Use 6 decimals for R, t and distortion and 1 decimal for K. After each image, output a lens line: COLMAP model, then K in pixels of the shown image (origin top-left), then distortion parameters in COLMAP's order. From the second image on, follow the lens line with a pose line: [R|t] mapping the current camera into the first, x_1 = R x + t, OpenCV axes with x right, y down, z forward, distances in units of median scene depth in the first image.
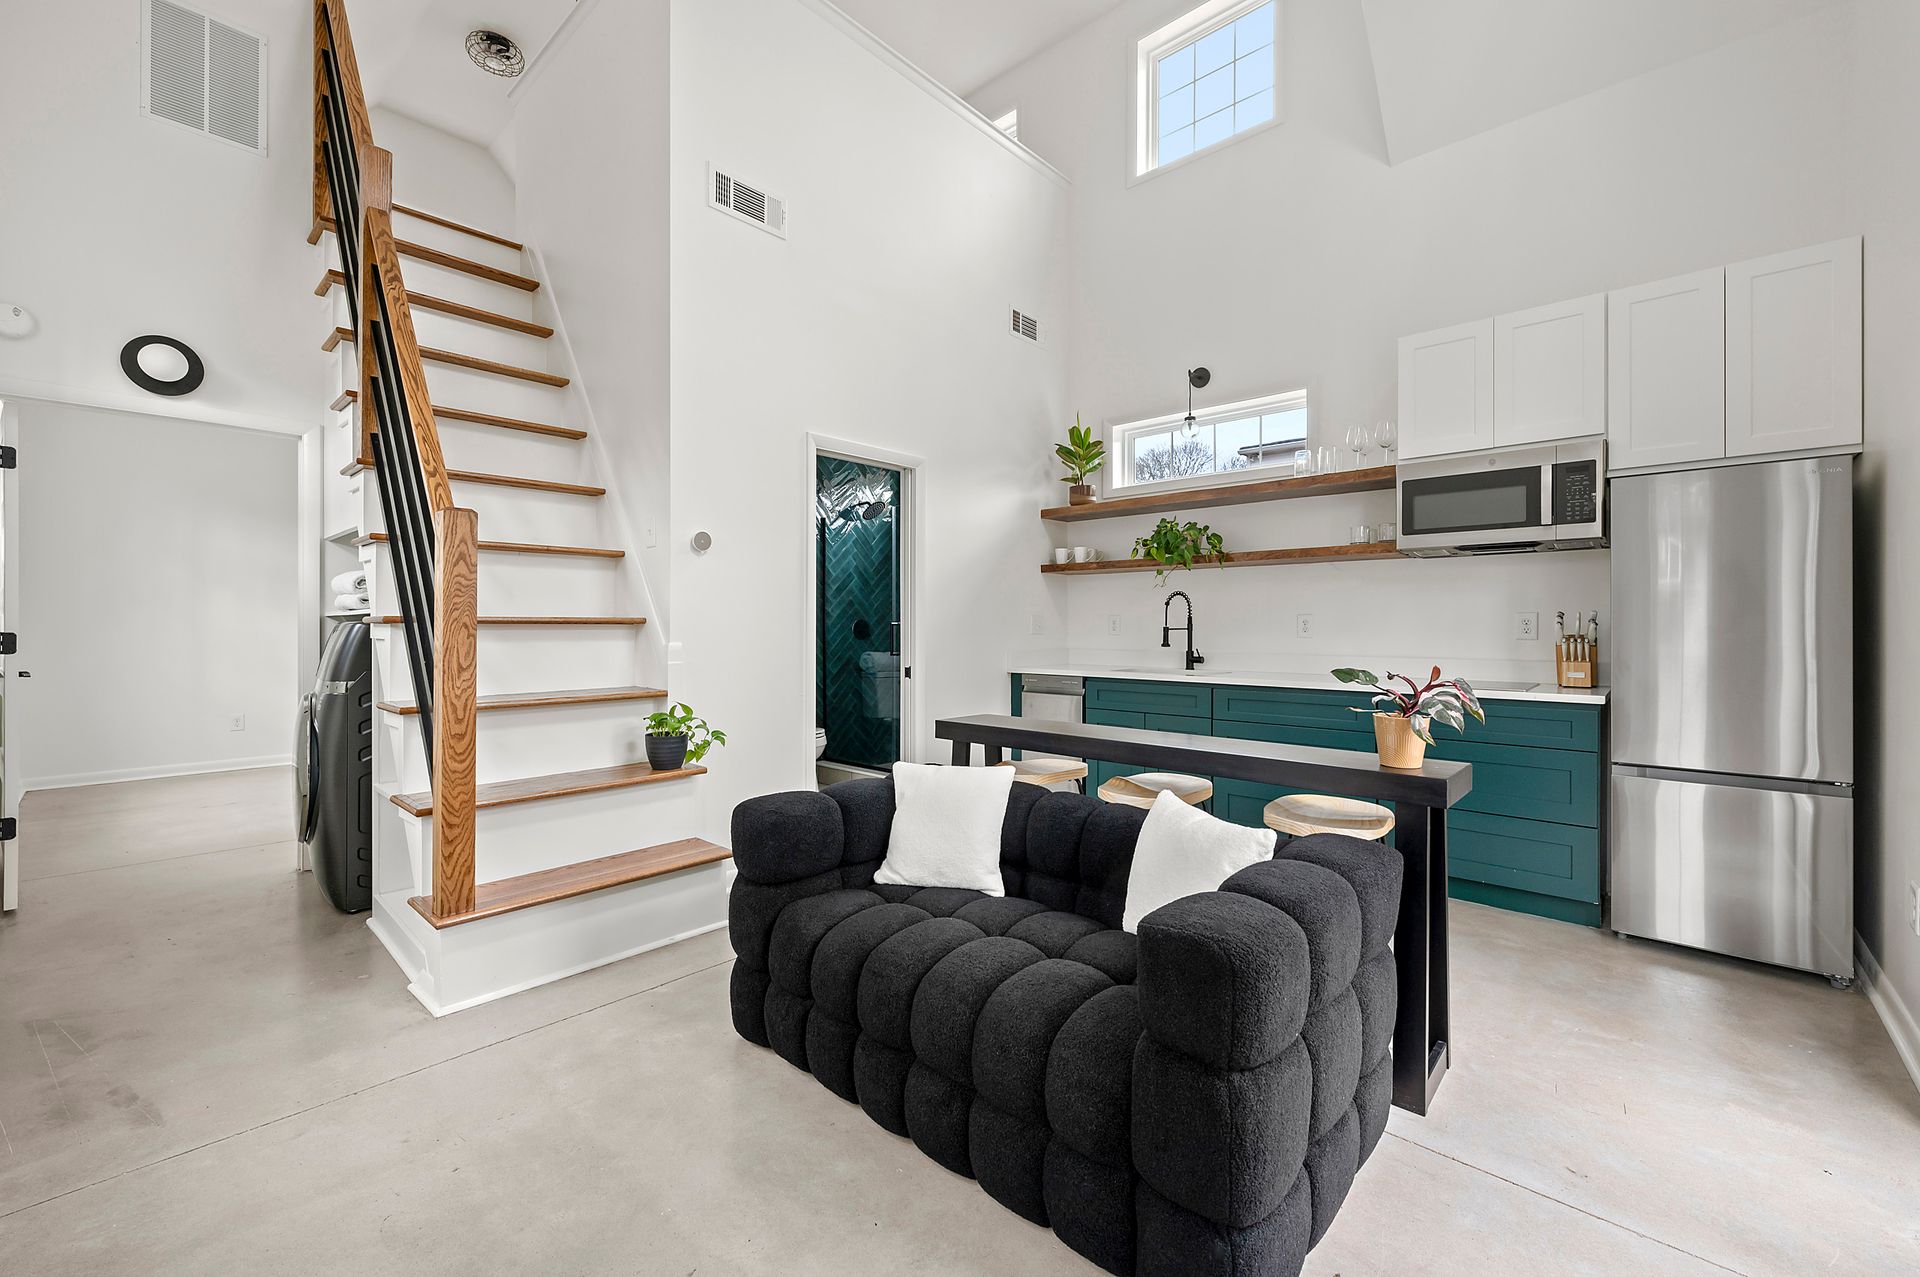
lens RADIAL K [[777.3, 0, 961.0], [0, 777.3, 629.8], [0, 0, 1]] dist [-0.000219, 0.000010]
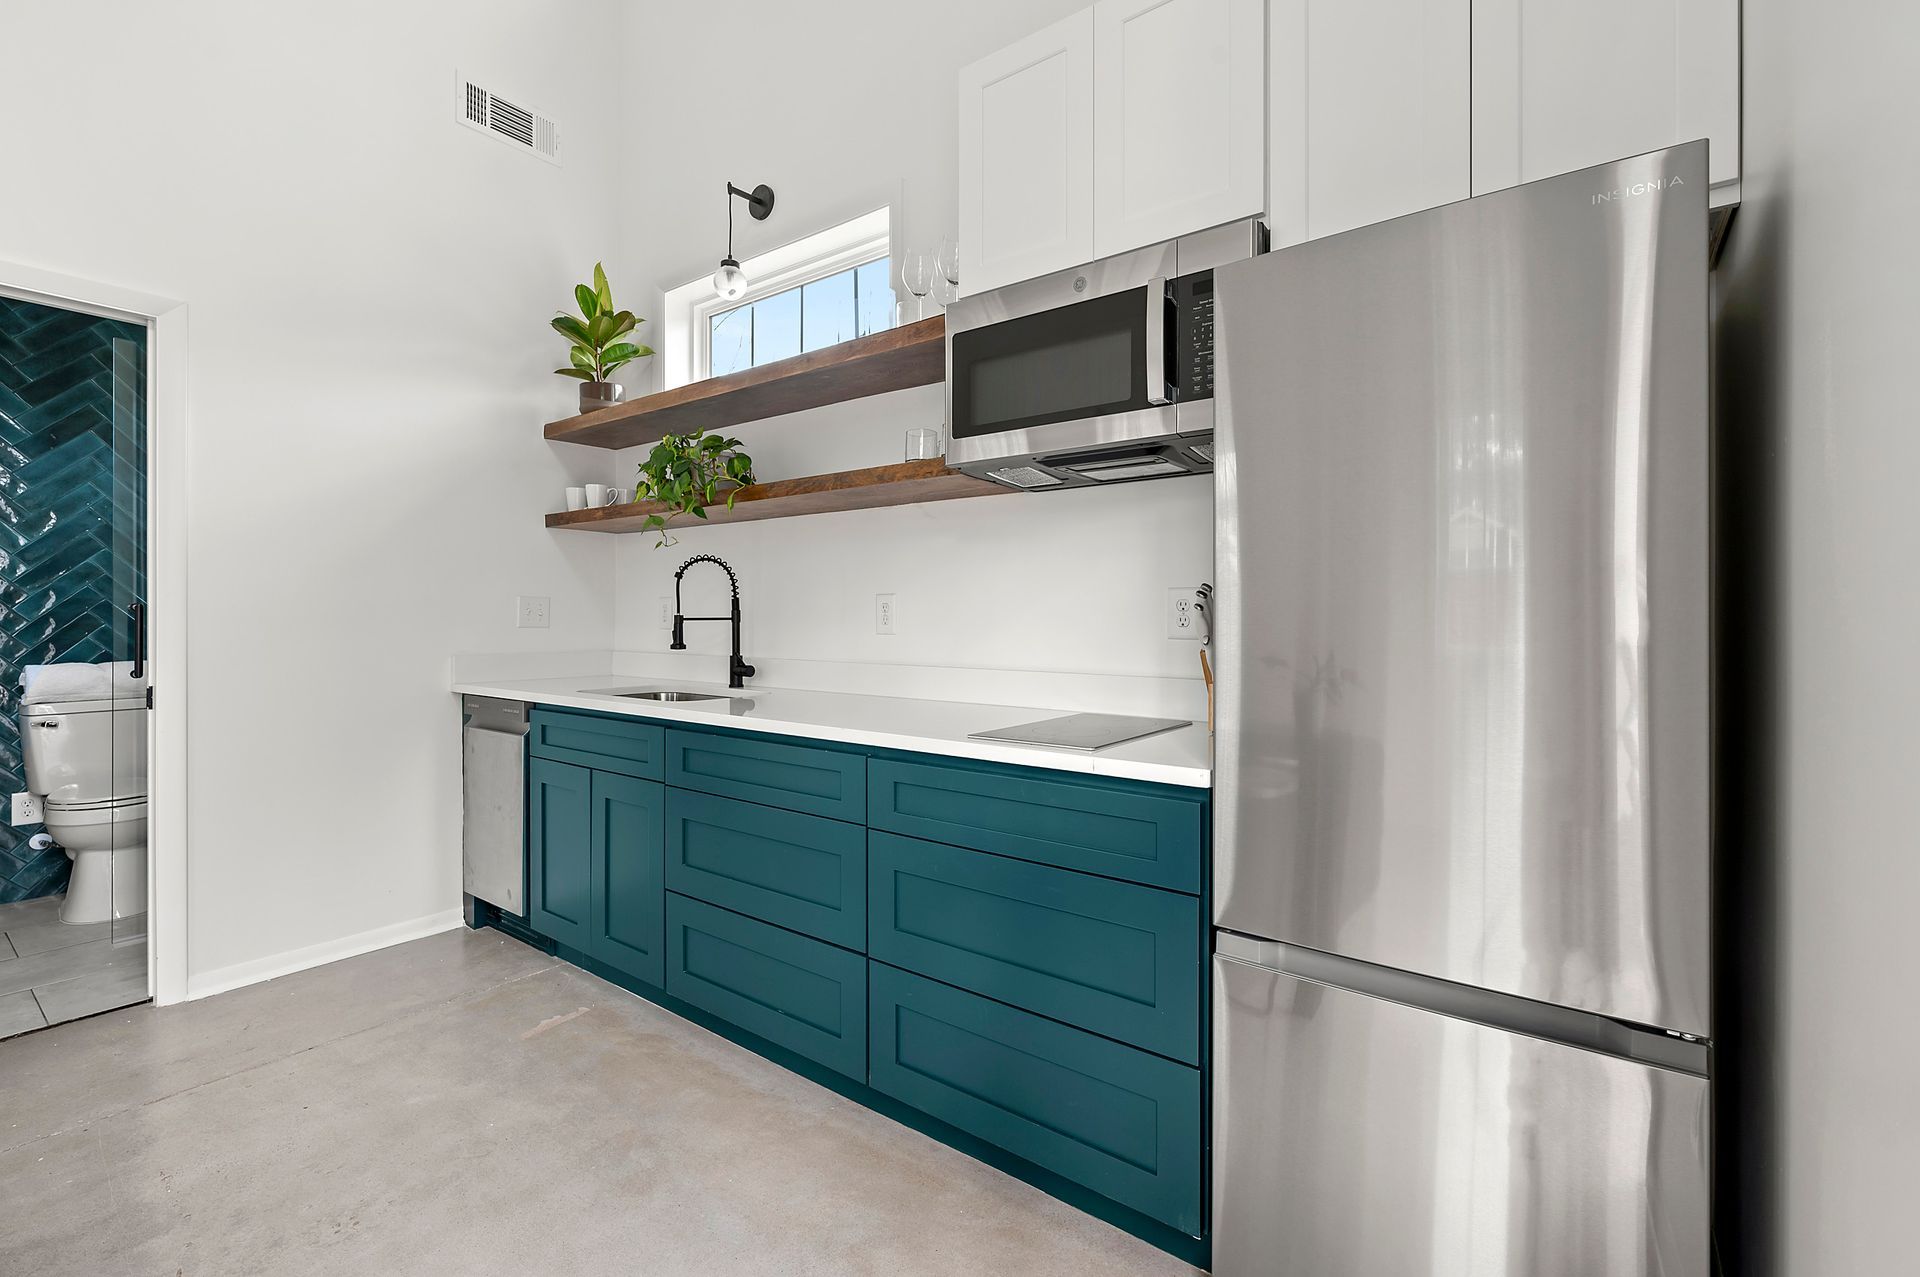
lens RADIAL K [[830.9, 0, 977.3], [0, 830.9, 613.8], [0, 0, 1]] dist [-0.001760, -0.000380]
pose [[0.994366, 0.002215, 0.105974, 0.410298], [-0.001132, 0.999947, -0.010274, 0.001294], [-0.105991, 0.010096, 0.994316, 0.348021]]
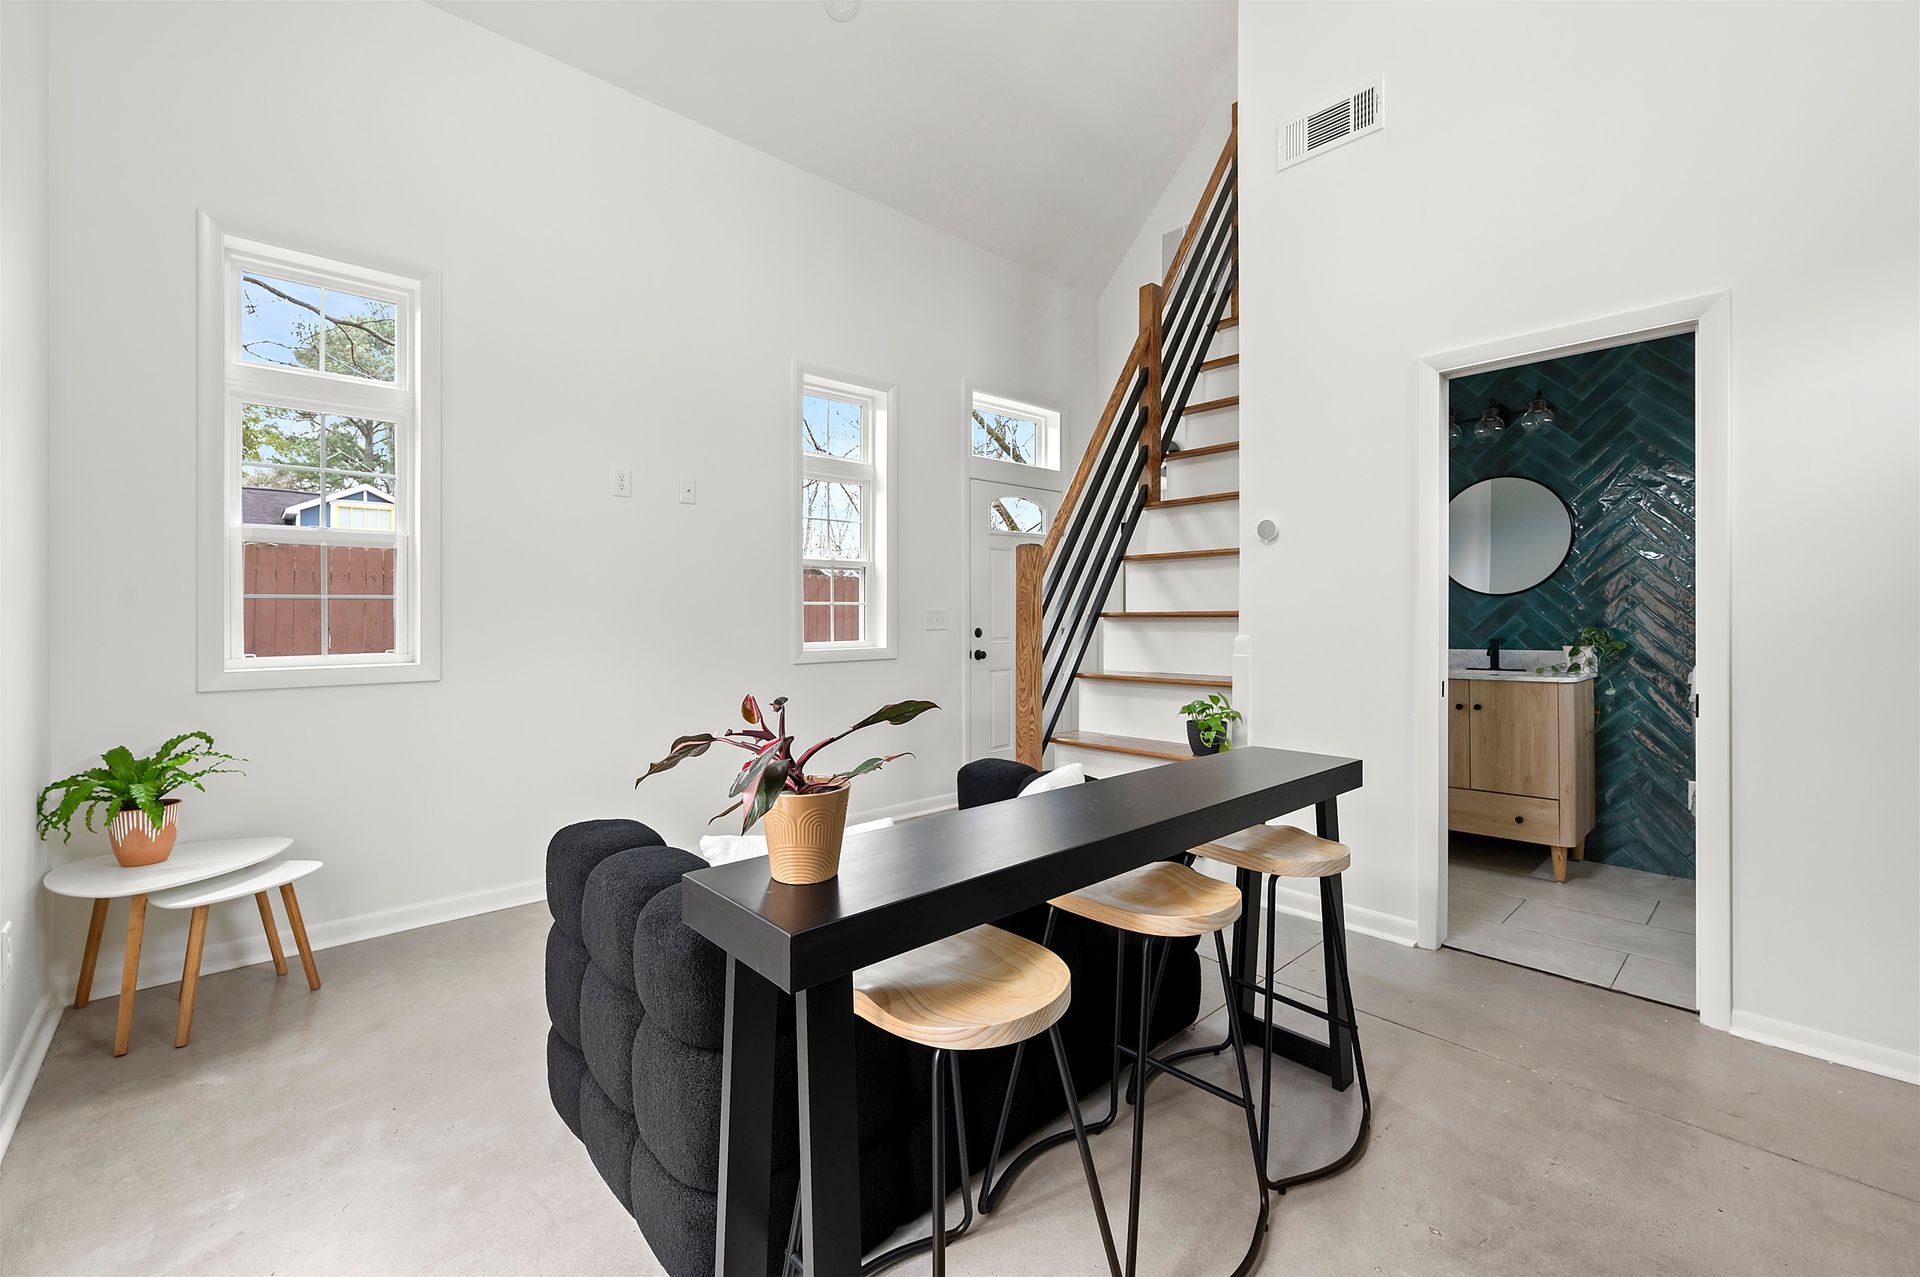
lens RADIAL K [[806.2, 0, 958.1], [0, 806.2, 626.4], [0, 0, 1]] dist [0.002548, 0.000107]
pose [[-0.077926, 0.012872, -0.996876, 0.487088], [-0.005500, 0.999896, 0.013341, -0.005920], [0.996944, 0.006523, -0.077847, 0.507000]]
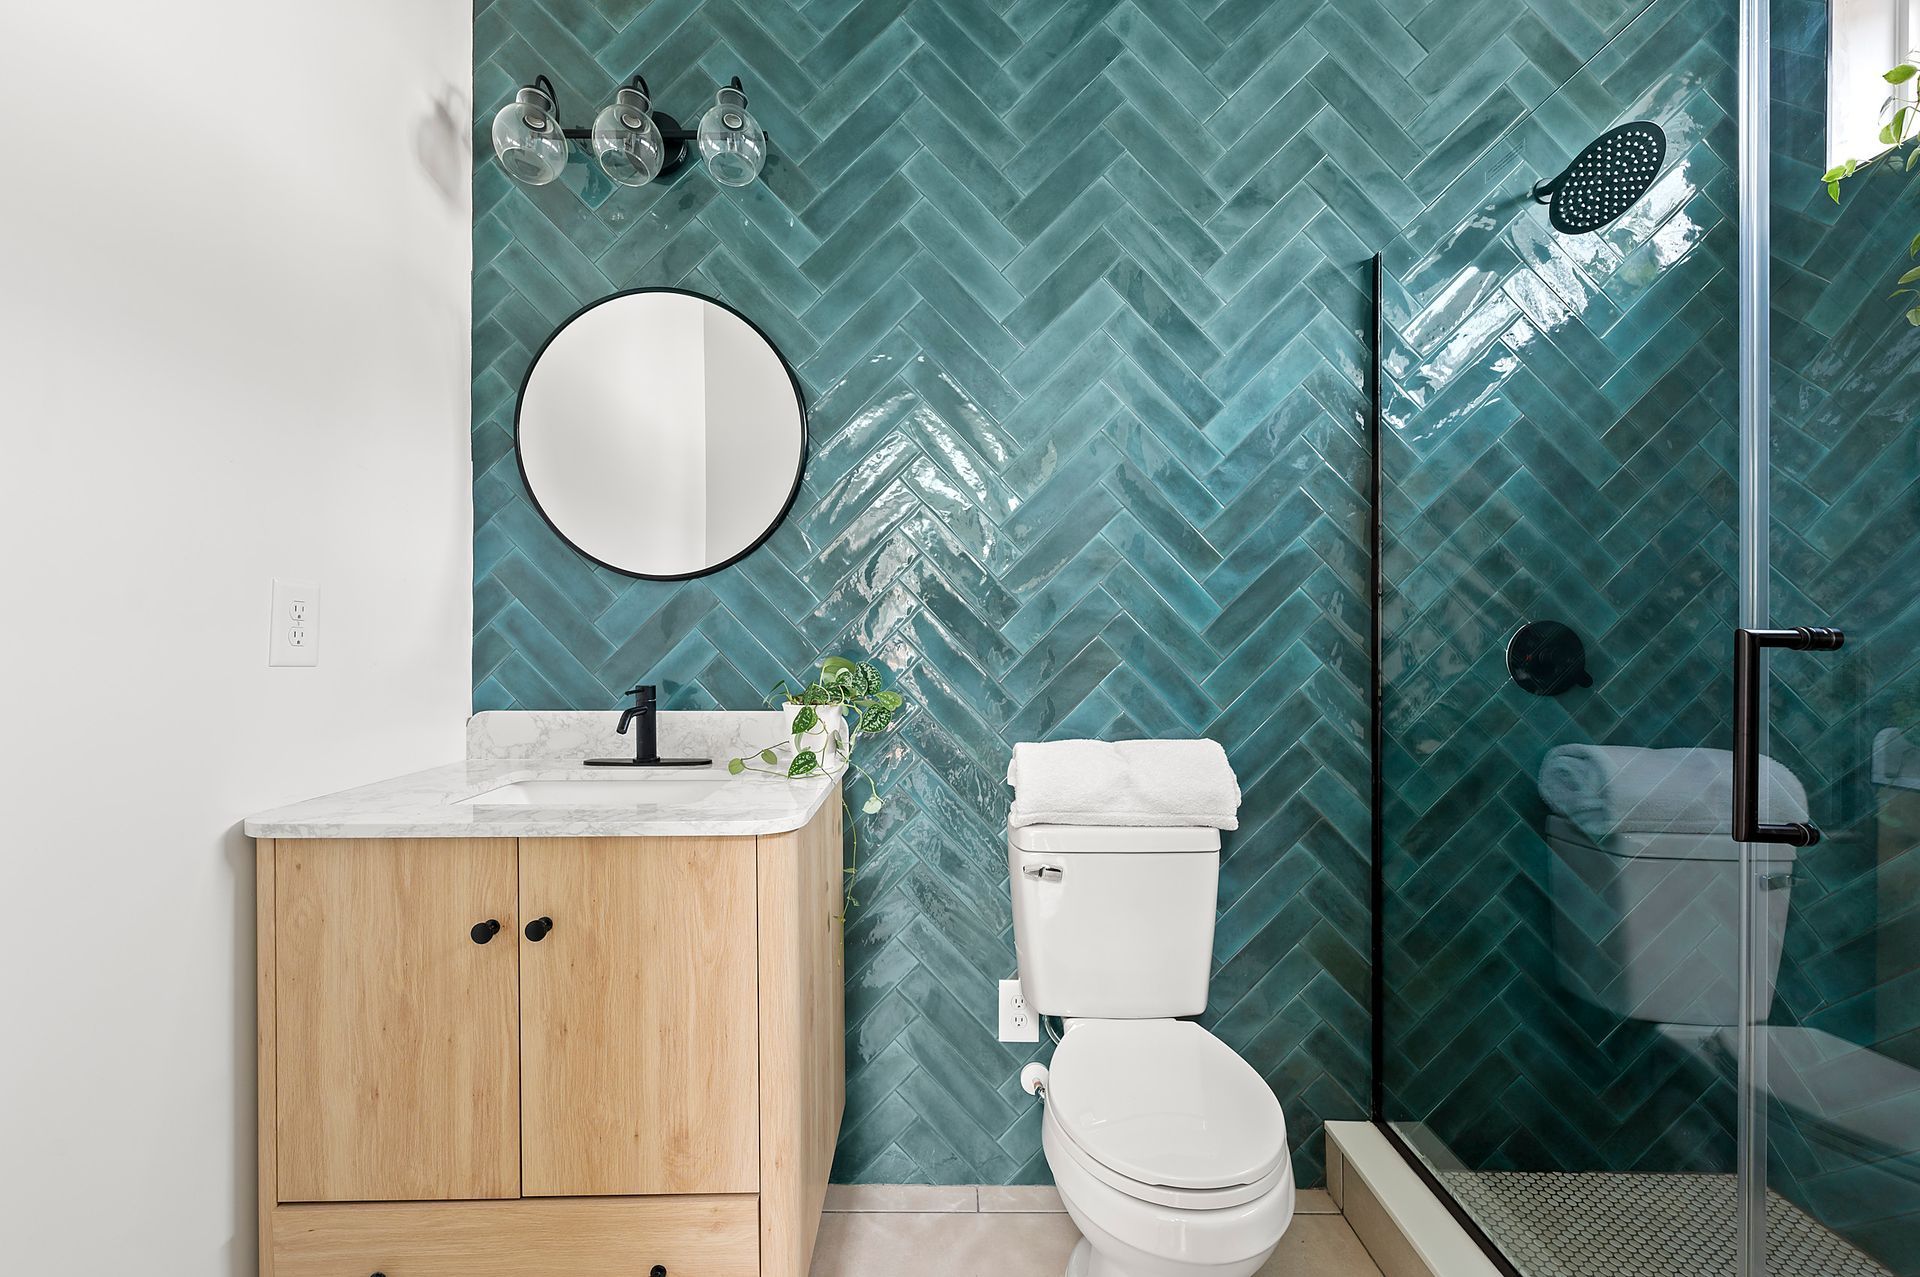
lens RADIAL K [[777.3, 0, 961.0], [0, 777.3, 629.8], [0, 0, 1]] dist [-0.000219, 0.000010]
pose [[0.681094, -0.001892, -0.732193, -0.092874], [-0.011972, 0.999834, -0.013721, -0.005377], [0.732098, 0.018111, 0.680959, 0.890697]]
